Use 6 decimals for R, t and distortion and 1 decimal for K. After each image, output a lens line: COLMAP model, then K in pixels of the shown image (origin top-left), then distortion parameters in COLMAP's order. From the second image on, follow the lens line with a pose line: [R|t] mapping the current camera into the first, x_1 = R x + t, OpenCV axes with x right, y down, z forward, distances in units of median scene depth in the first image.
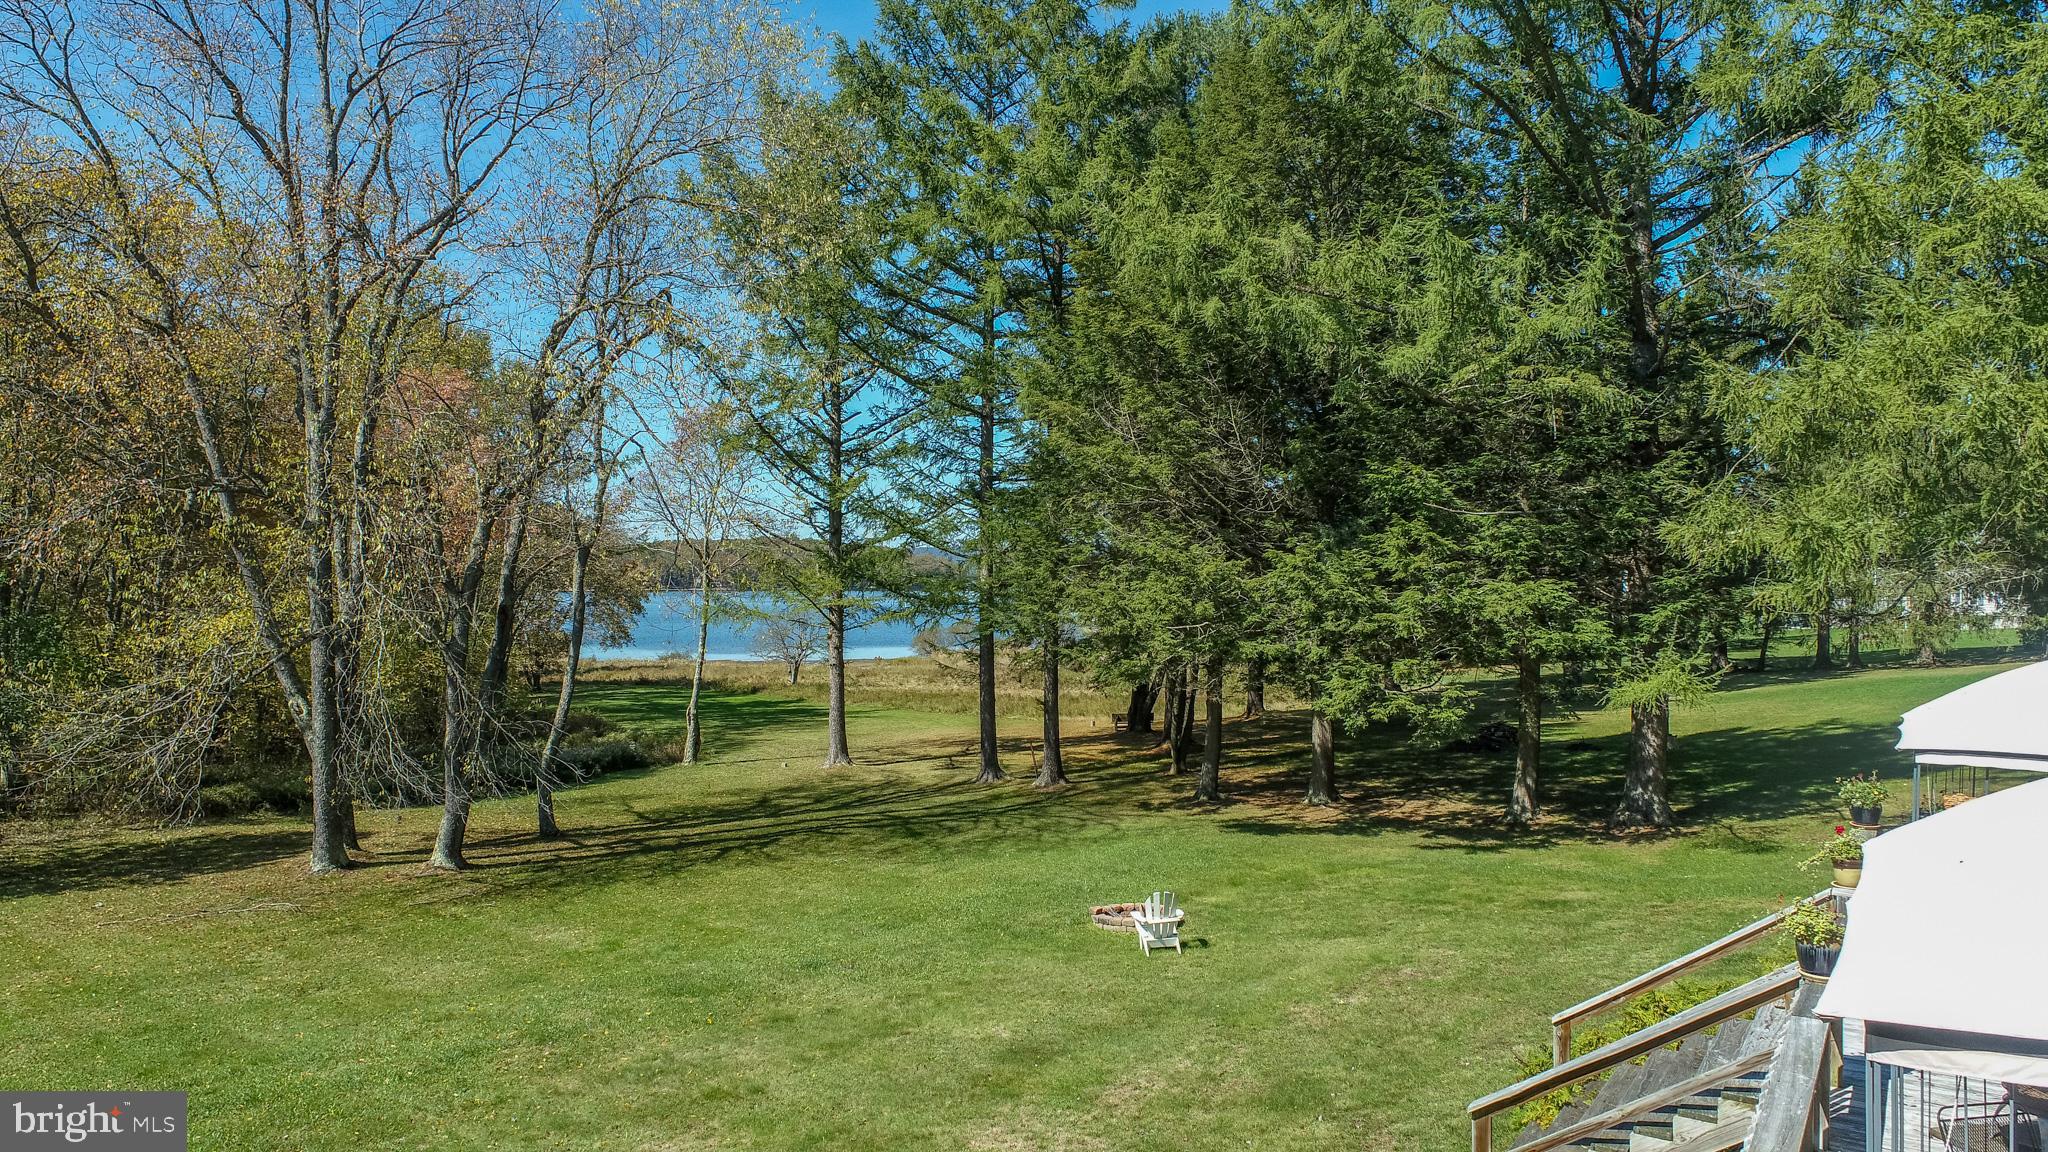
lens RADIAL K [[1381.7, 0, 1026.8], [0, 1381.7, 576.4], [0, 0, 1]] dist [-0.006395, 0.007575]
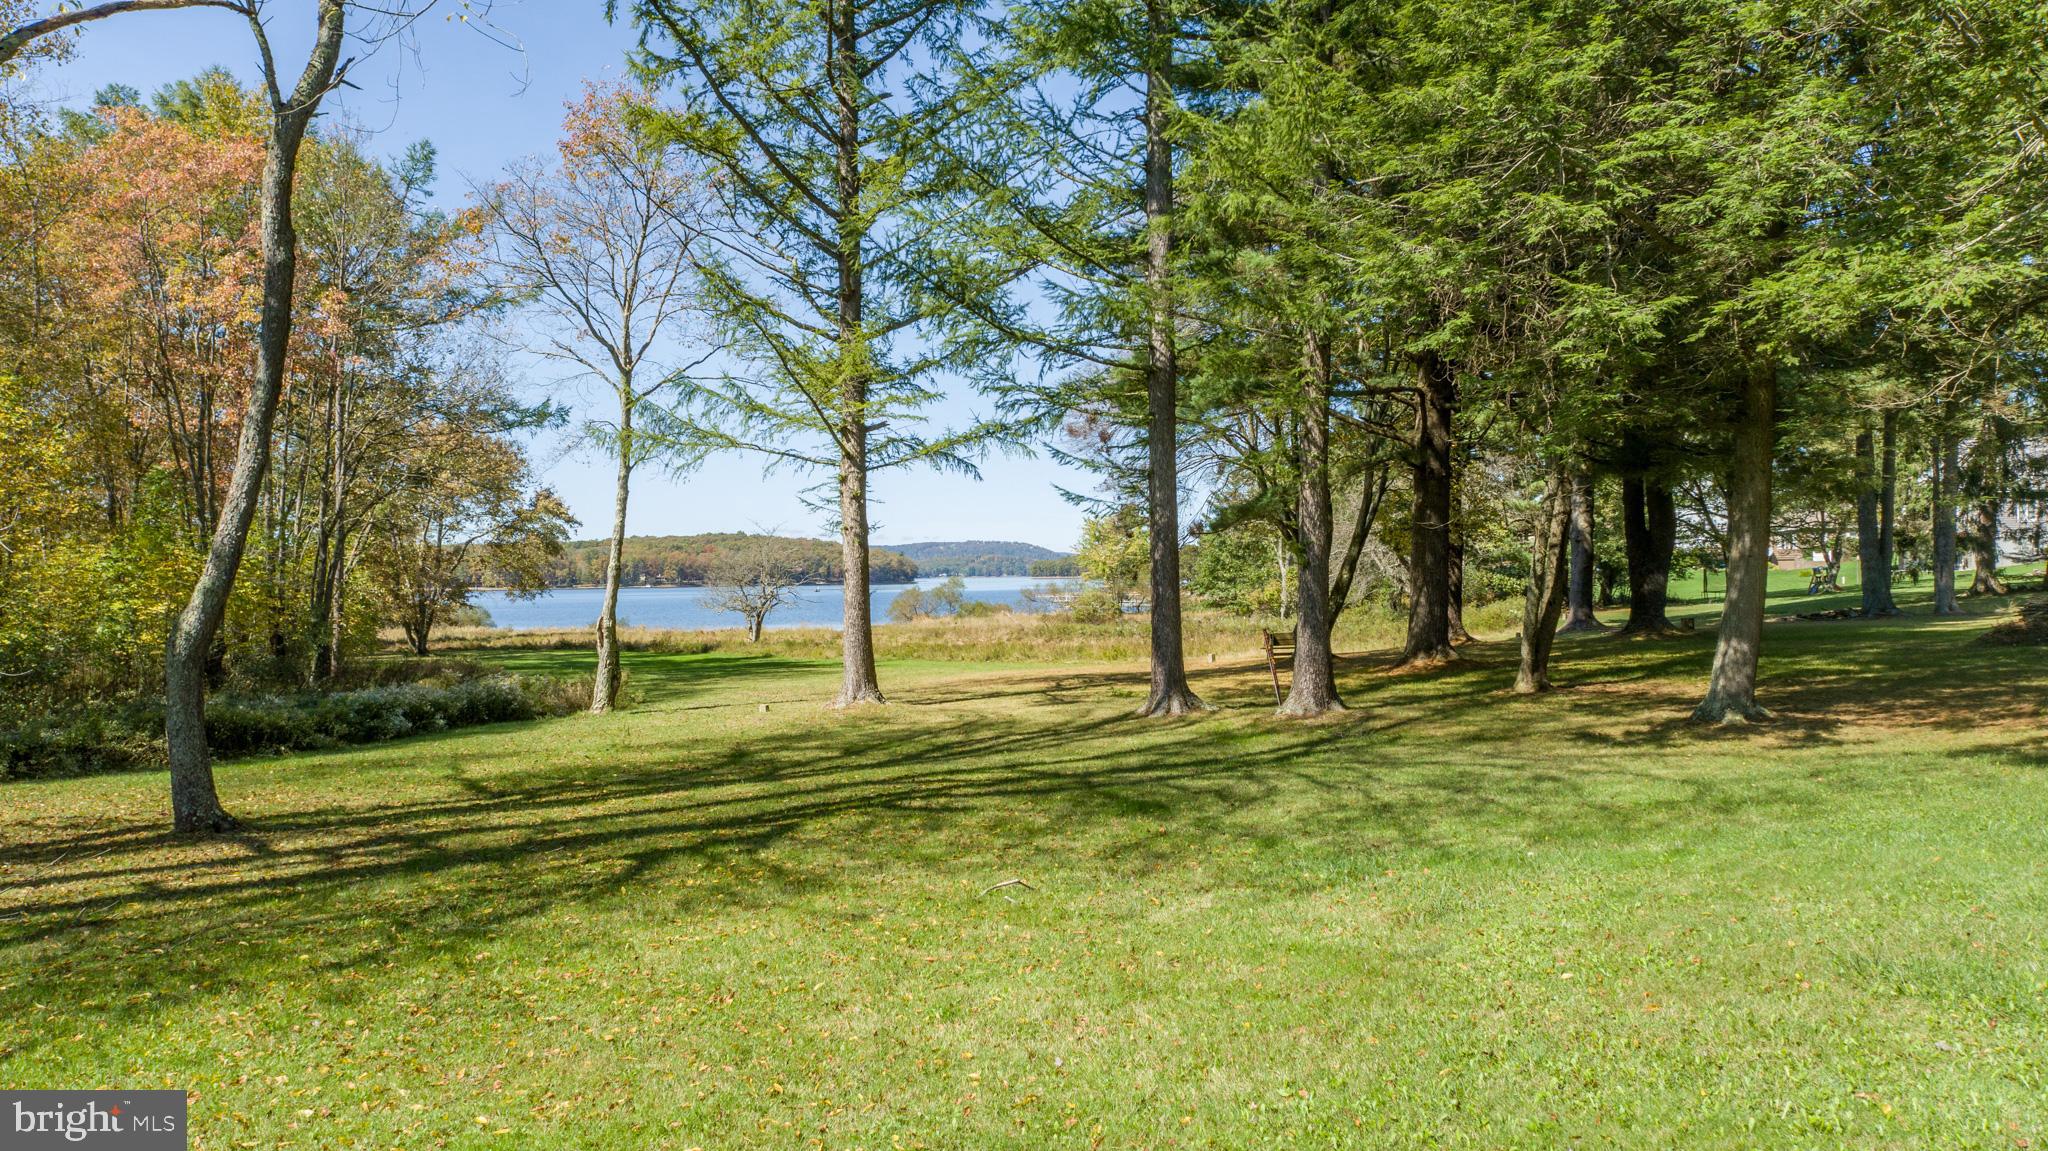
lens RADIAL K [[1381.7, 0, 1021.3], [0, 1381.7, 578.9], [0, 0, 1]] dist [-0.006395, 0.007575]
pose [[0.999358, -0.012714, 0.033496, -0.109355], [0.012628, 0.999916, 0.002773, 0.103470], [-0.033529, -0.002348, 0.999435, 0.525368]]
